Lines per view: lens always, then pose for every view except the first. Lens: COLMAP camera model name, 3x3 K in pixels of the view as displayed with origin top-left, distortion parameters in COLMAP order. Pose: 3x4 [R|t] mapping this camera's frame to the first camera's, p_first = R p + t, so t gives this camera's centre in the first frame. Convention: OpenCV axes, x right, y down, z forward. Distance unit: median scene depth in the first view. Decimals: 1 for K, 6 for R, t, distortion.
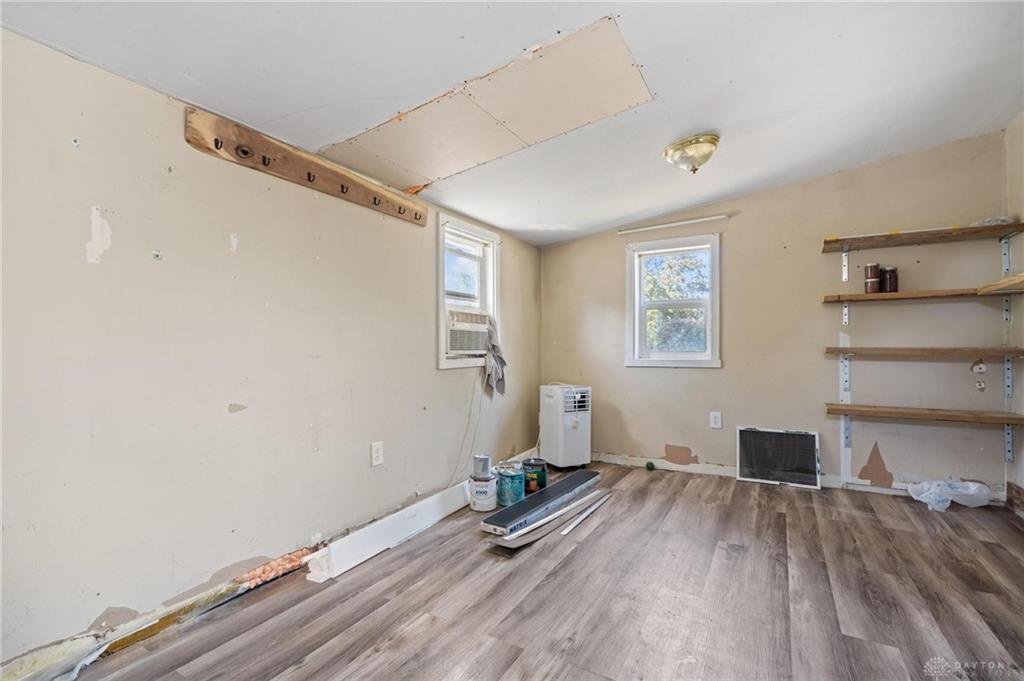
lens RADIAL K [[459.0, 0, 509.8], [0, 459.0, 341.2], [0, 0, 1]] dist [-0.002945, 0.000202]
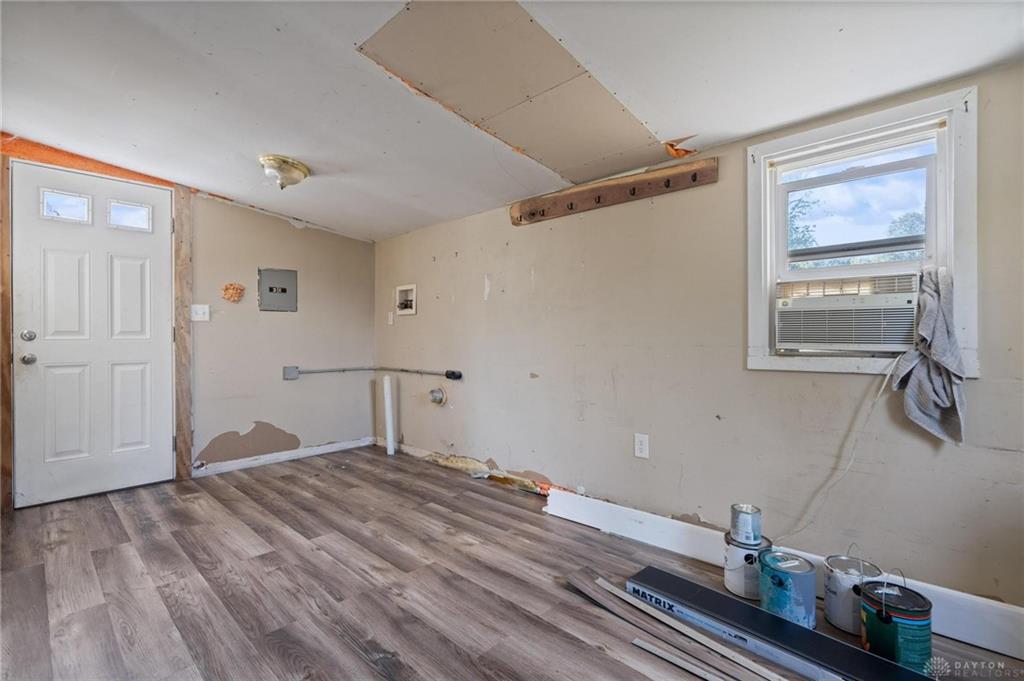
lens RADIAL K [[459.0, 0, 510.3], [0, 459.0, 335.4], [0, 0, 1]] dist [-0.002945, 0.000202]
pose [[-0.222310, -0.001370, -0.974975, 0.834043], [0.014388, 0.999886, -0.004686, 0.009693], [0.974870, -0.015070, -0.222265, 1.078565]]
